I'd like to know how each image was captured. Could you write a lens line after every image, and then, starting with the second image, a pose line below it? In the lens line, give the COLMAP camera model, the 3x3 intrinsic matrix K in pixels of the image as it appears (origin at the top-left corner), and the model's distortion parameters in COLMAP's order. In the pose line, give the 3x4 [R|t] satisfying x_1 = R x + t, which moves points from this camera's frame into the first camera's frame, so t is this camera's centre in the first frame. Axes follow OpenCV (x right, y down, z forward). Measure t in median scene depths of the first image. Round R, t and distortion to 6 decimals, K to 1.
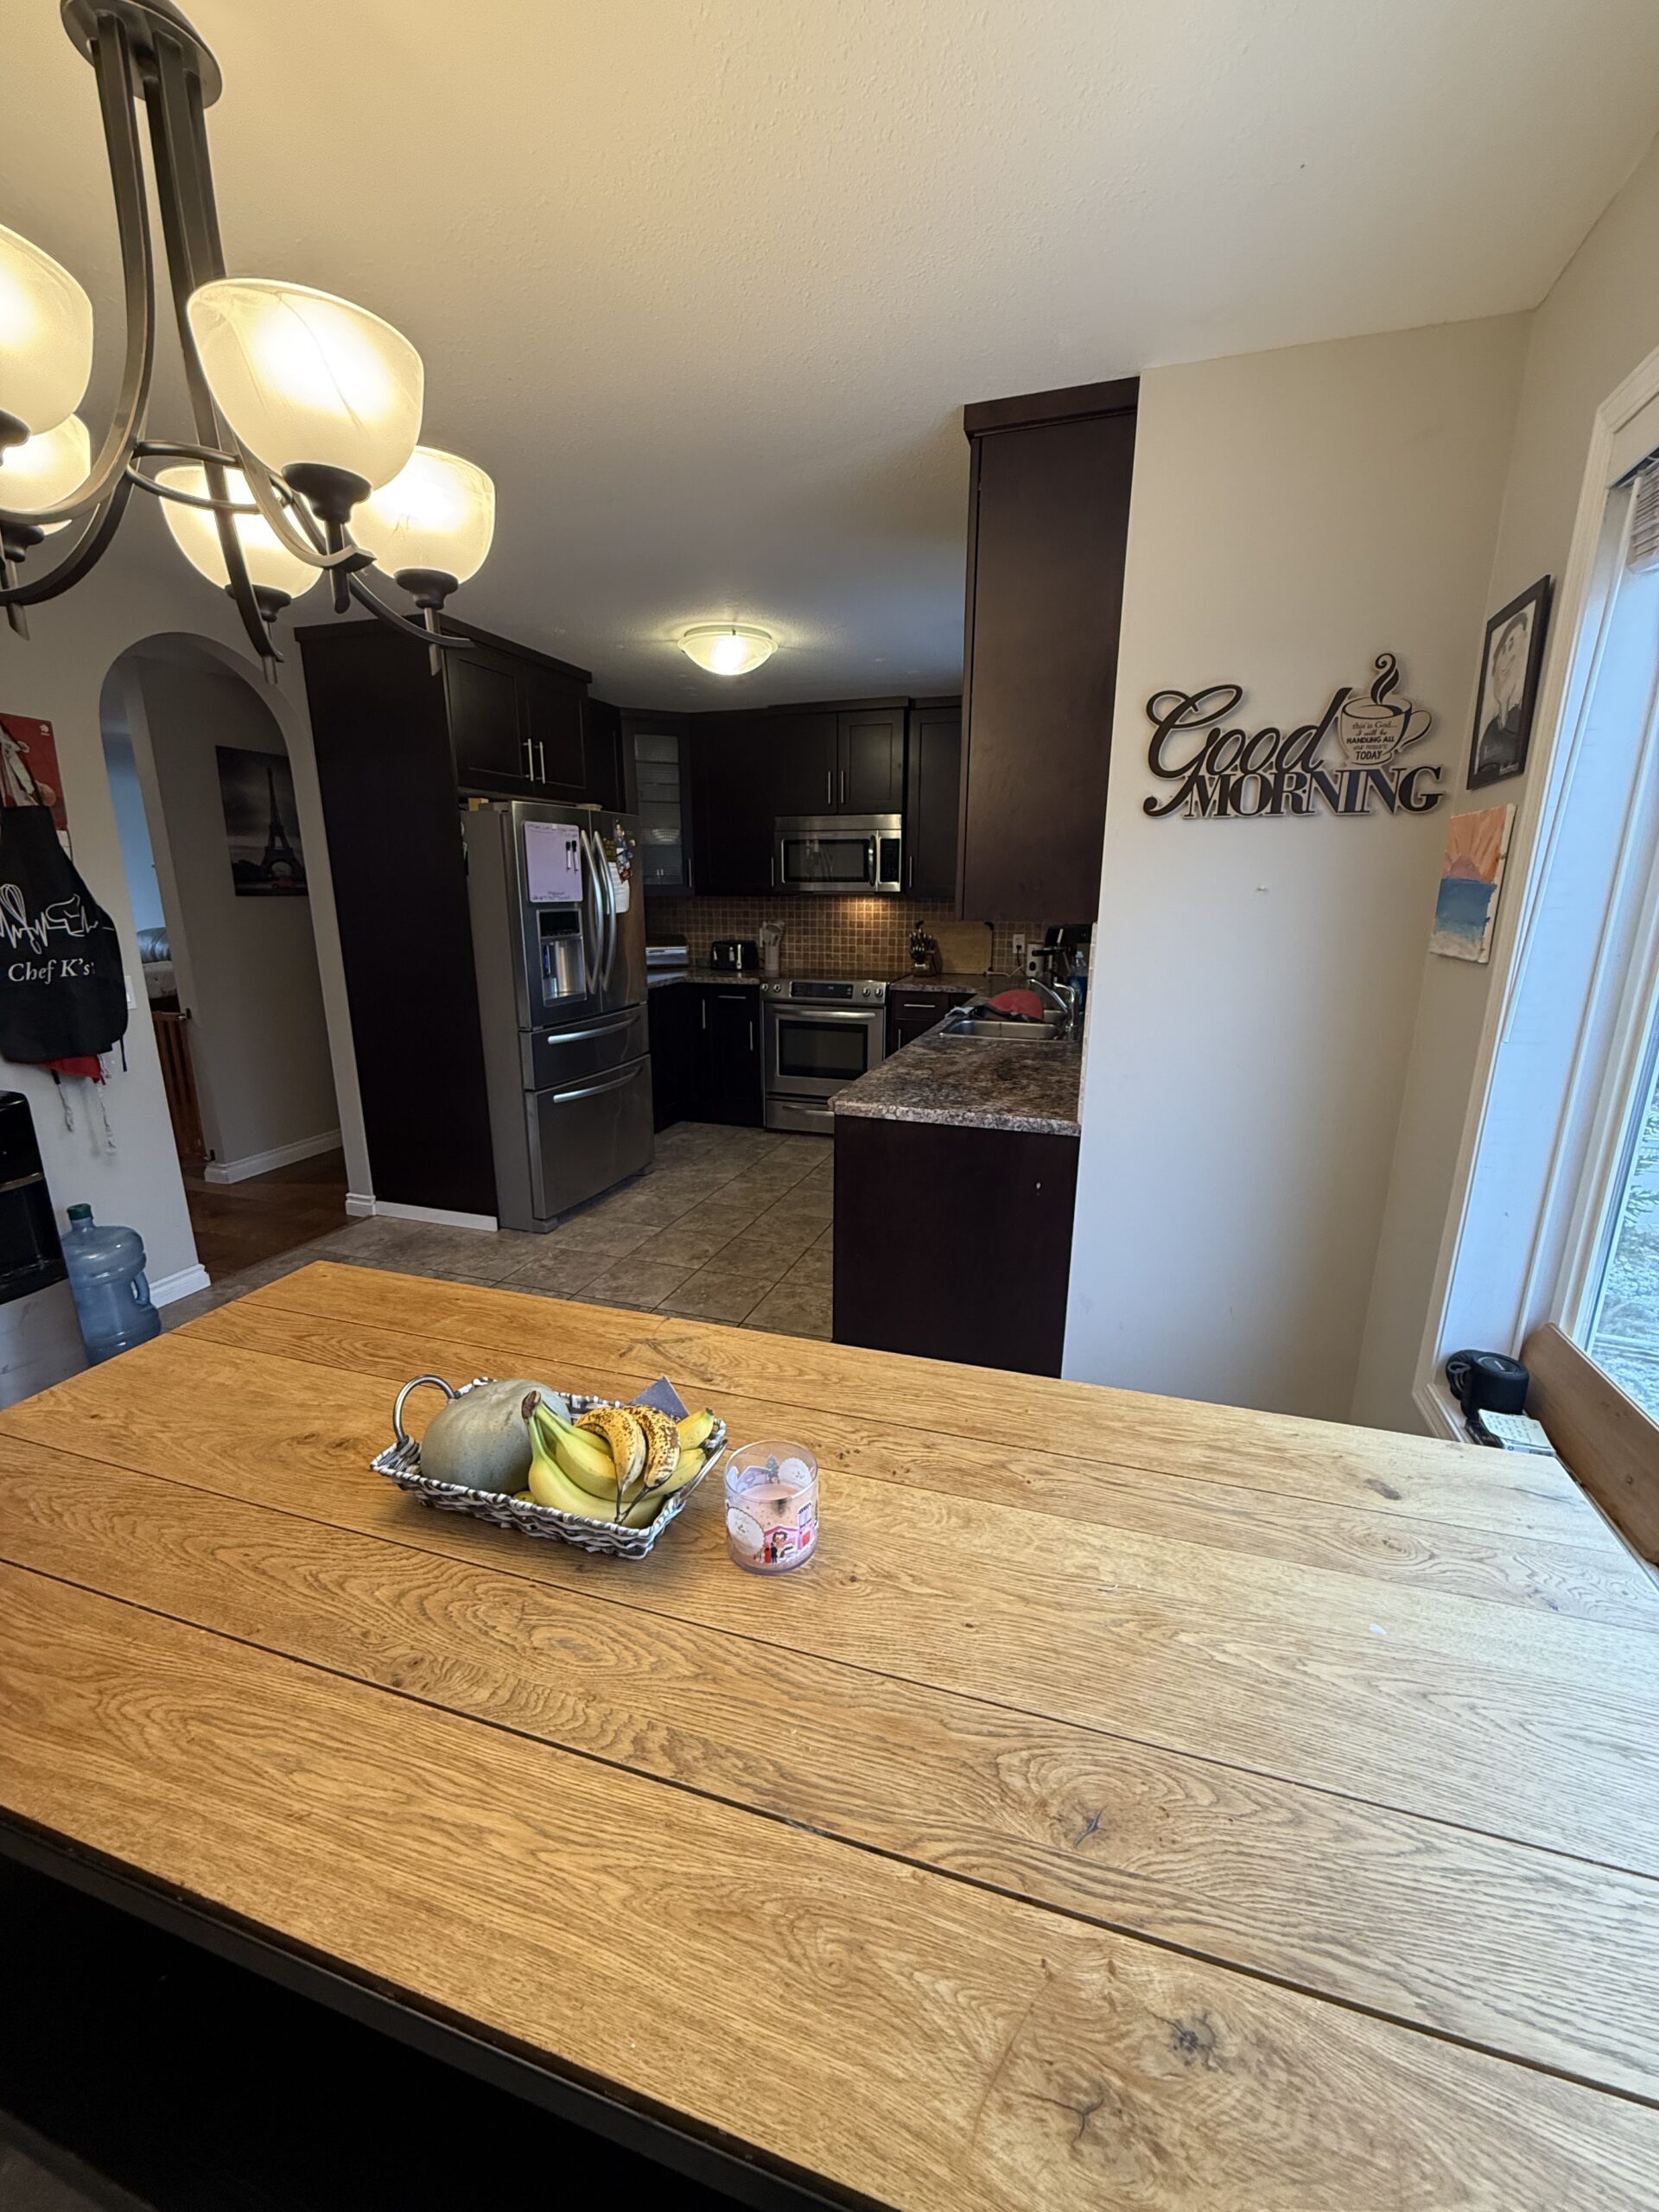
lens RADIAL K [[879.4, 0, 829.8], [0, 879.4, 1096.9], [0, 0, 1]] dist [-0.000163, -0.000467]
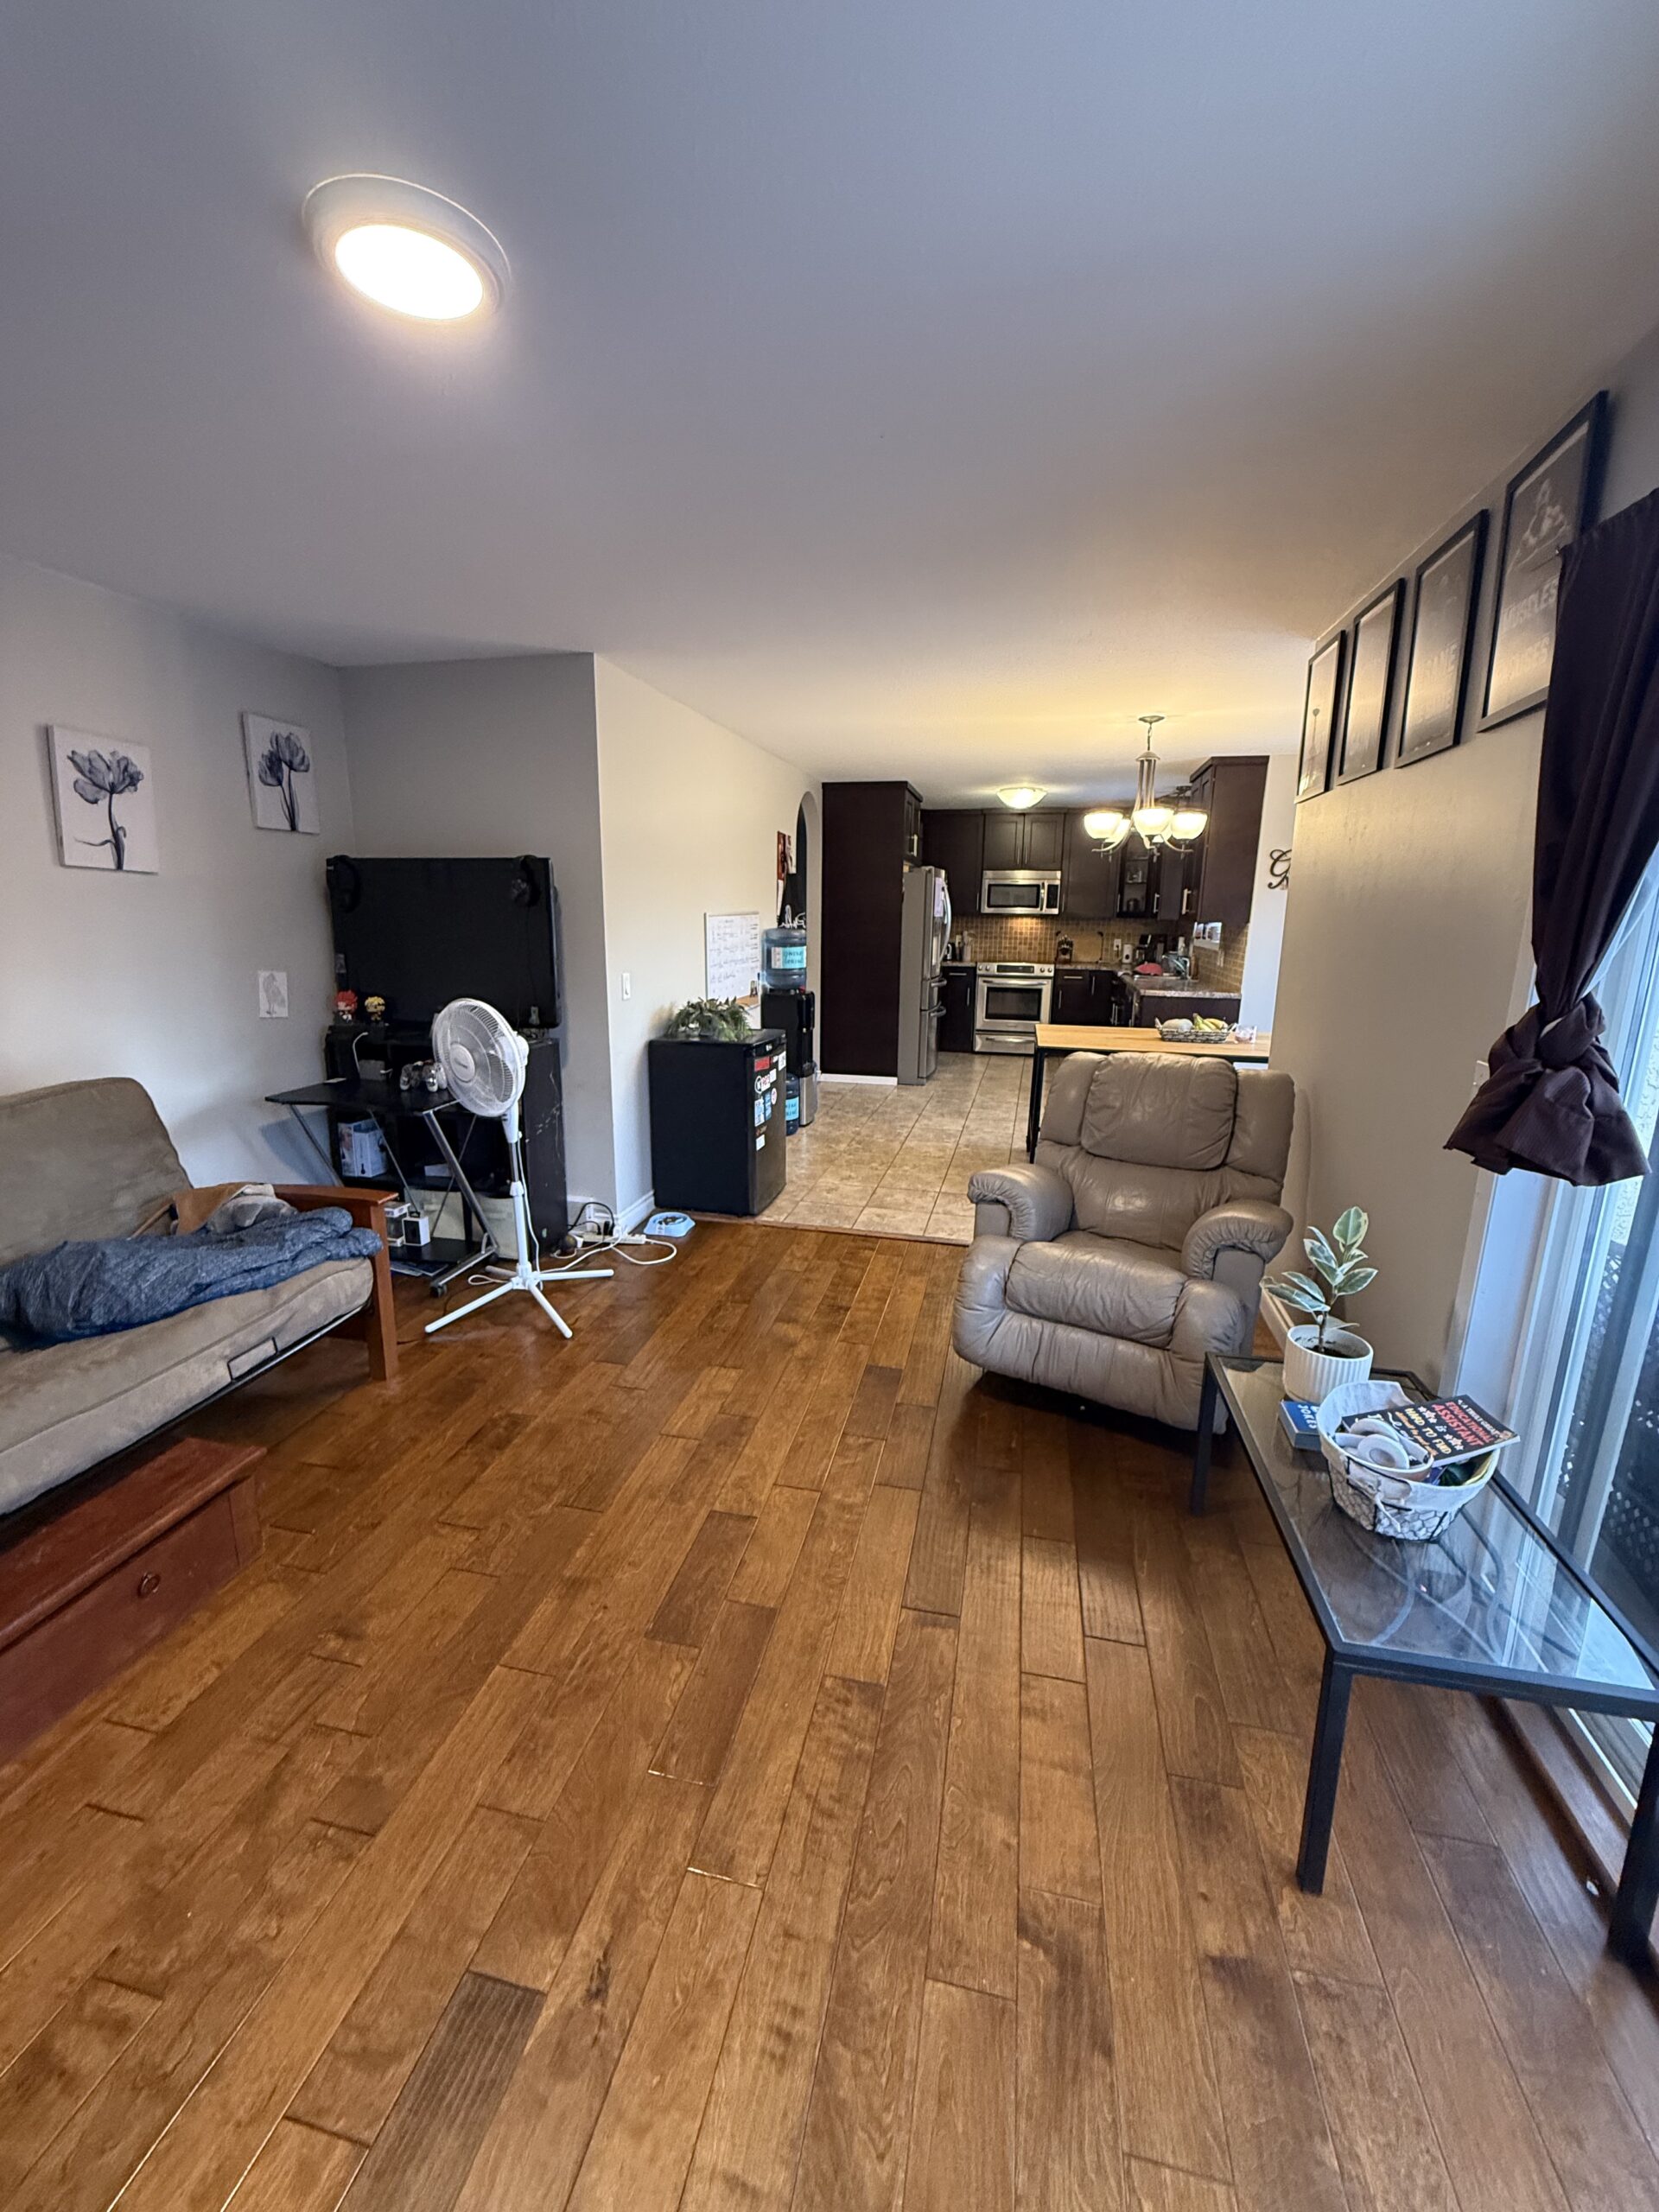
lens RADIAL K [[879.4, 0, 829.9], [0, 879.4, 1098.6], [0, 0, 1]] dist [-0.000163, -0.000467]
pose [[0.994852, -0.008314, 0.101001, -0.622194], [0.010887, 0.999629, -0.024954, 0.197968], [-0.100756, 0.025925, 0.994573, -0.787512]]
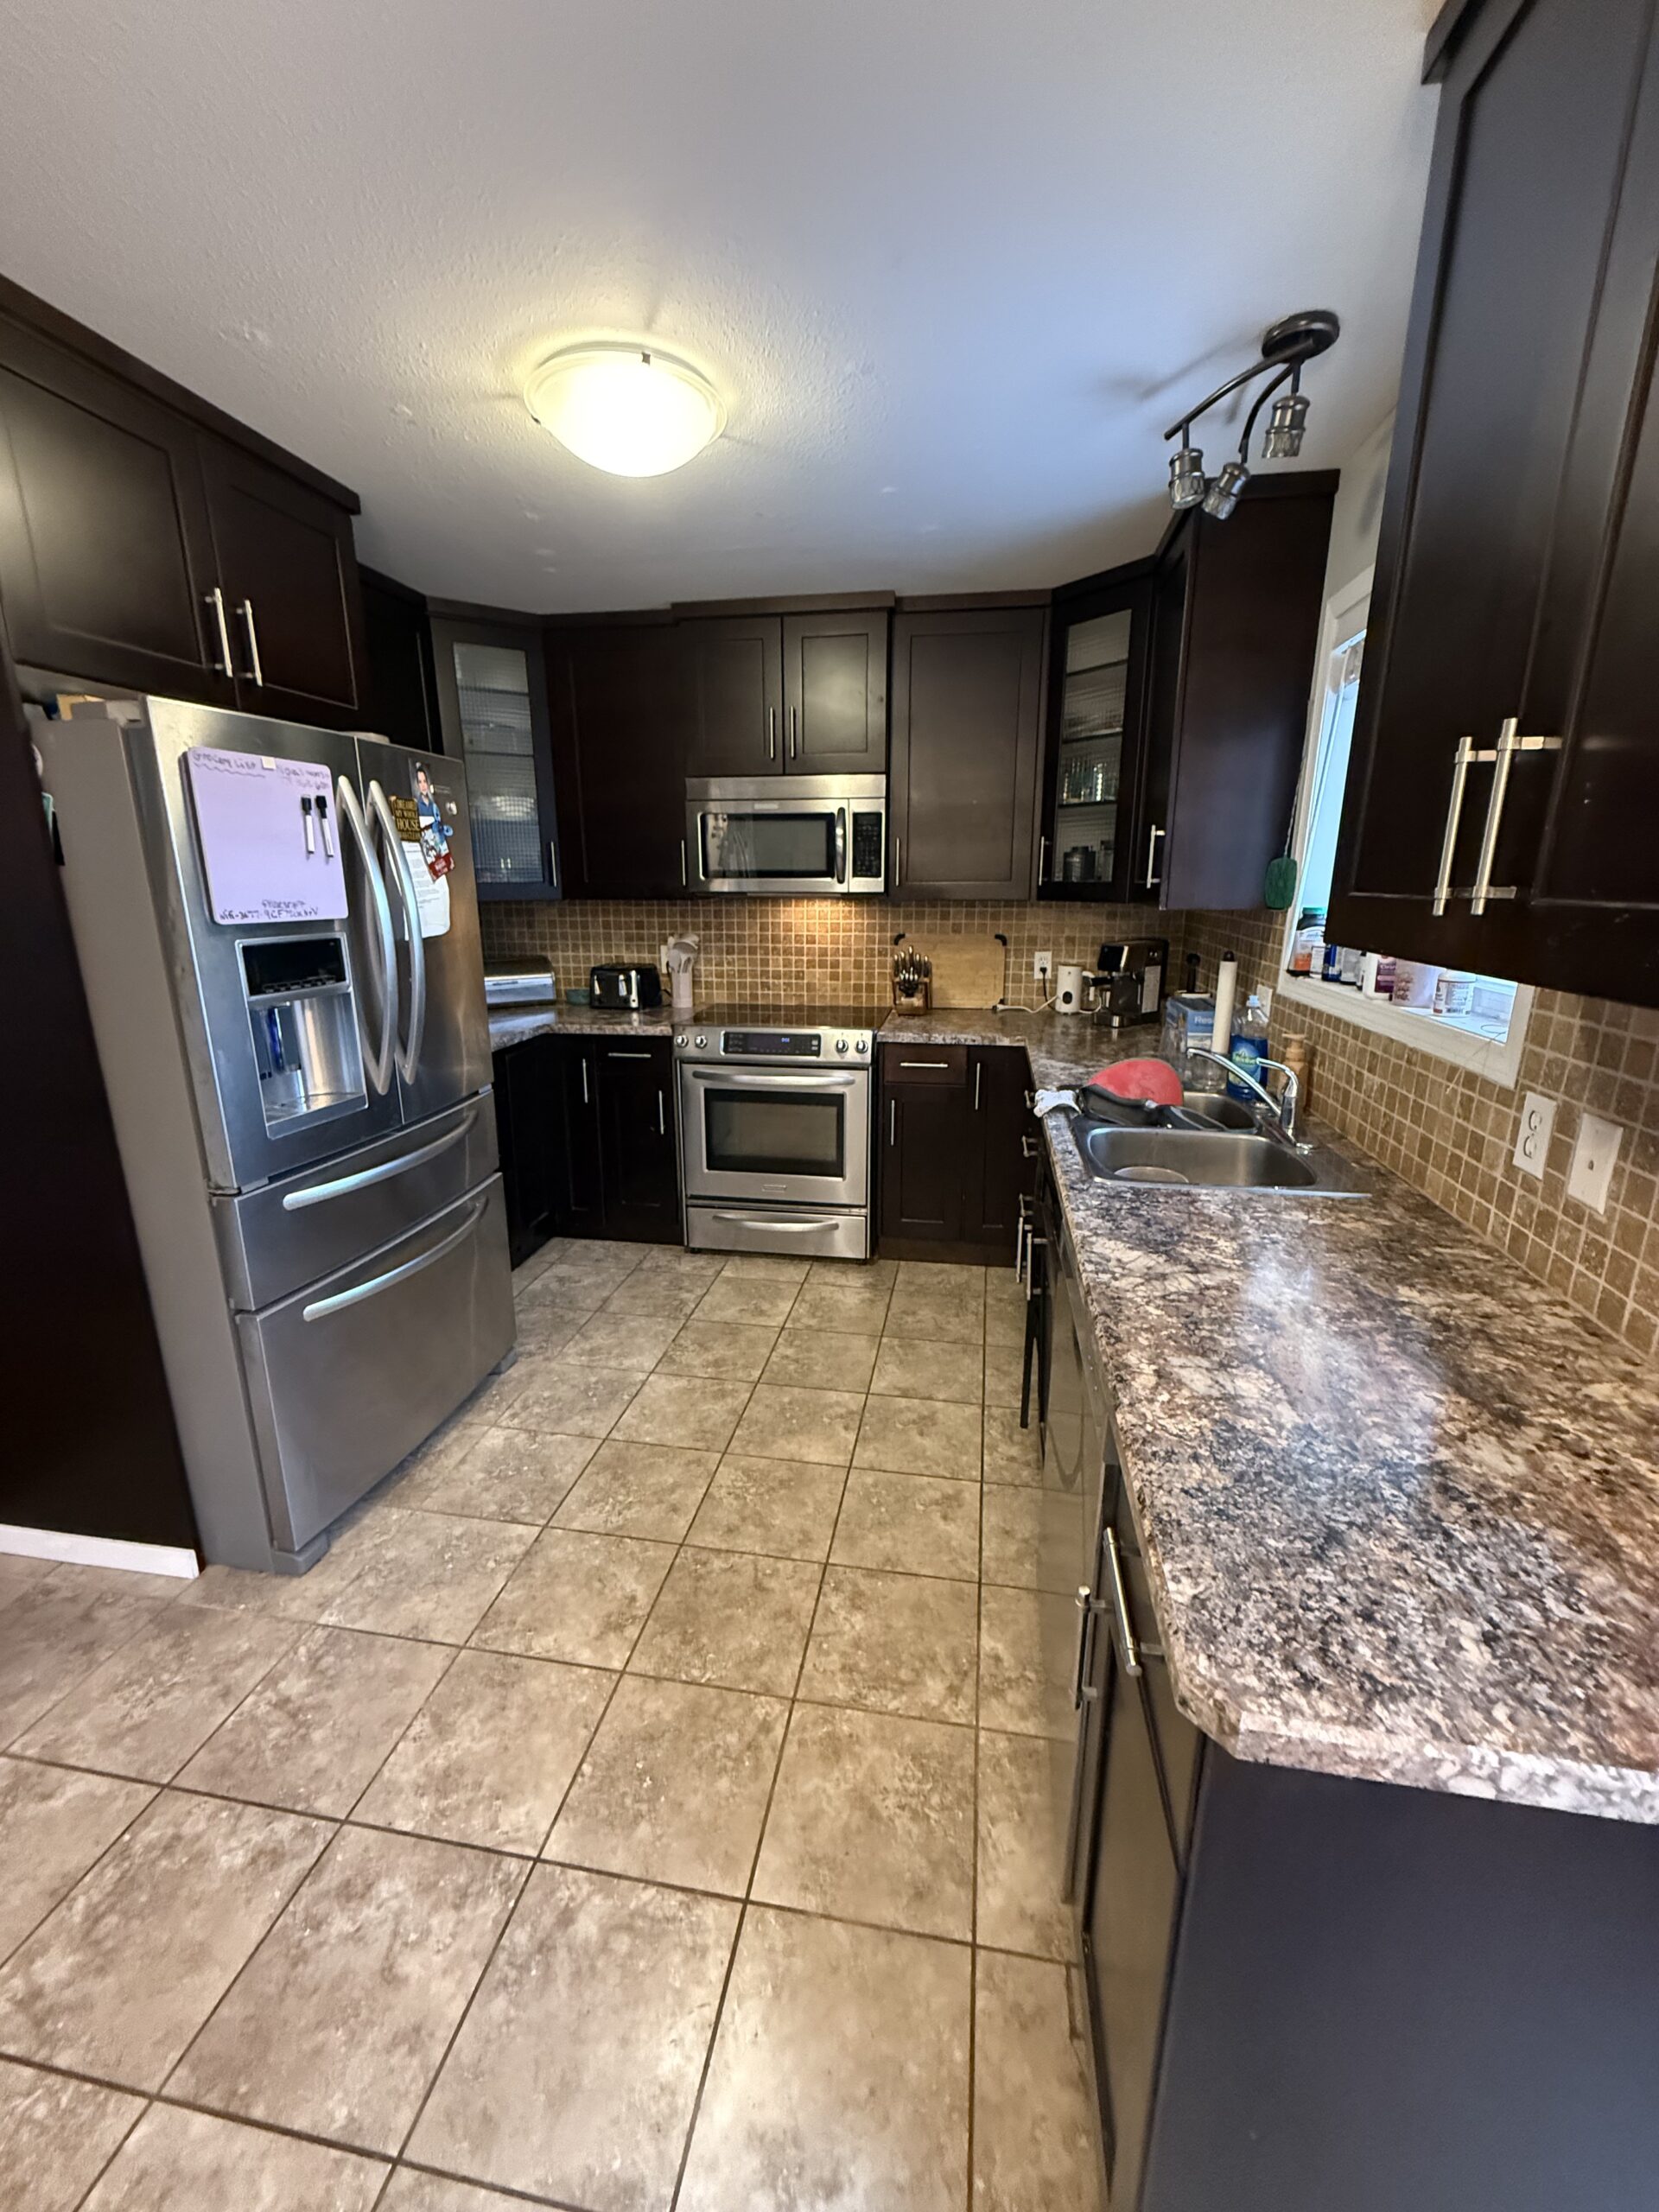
lens RADIAL K [[879.4, 0, 828.9], [0, 879.4, 1096.7], [0, 0, 1]] dist [-0.000163, -0.000467]
pose [[0.987710, -0.040078, 0.151075, -0.075069], [0.039215, 0.999193, 0.008689, -0.095758], [-0.151301, -0.002658, 0.988484, 0.386498]]
